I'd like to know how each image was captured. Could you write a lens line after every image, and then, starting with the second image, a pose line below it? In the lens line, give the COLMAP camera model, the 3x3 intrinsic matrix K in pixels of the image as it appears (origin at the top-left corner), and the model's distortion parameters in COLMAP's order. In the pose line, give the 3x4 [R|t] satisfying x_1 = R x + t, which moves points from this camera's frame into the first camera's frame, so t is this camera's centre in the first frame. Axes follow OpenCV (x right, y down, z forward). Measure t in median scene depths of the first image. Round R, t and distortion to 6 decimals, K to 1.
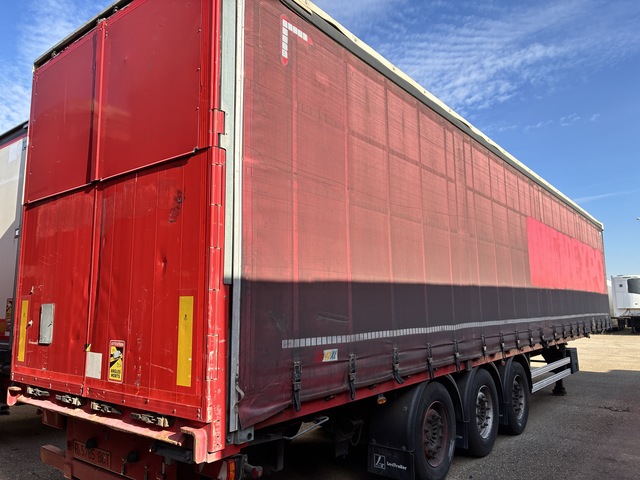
lens RADIAL K [[486.5, 0, 318.4], [0, 486.5, 238.4], [0, 0, 1]] dist [0.005967, -0.003976]
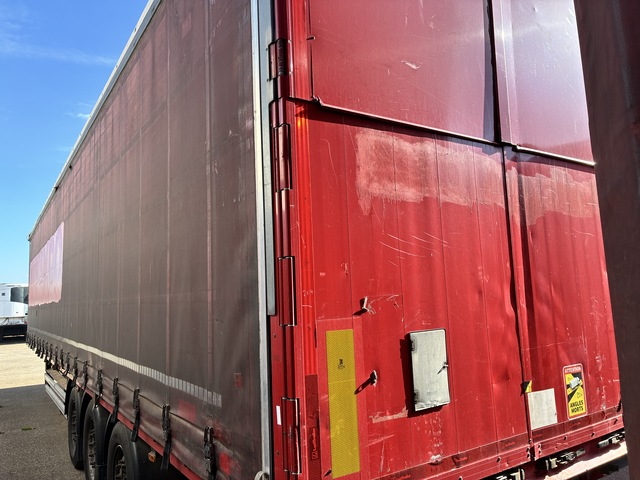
lens RADIAL K [[486.5, 0, 321.5], [0, 486.5, 246.2], [0, 0, 1]] dist [0.005967, -0.003976]
pose [[0.324980, 0.095423, 0.940894, -1.313669], [-0.094052, 0.993225, -0.068246, 0.108674], [-0.941032, -0.066315, 0.331753, 1.133057]]
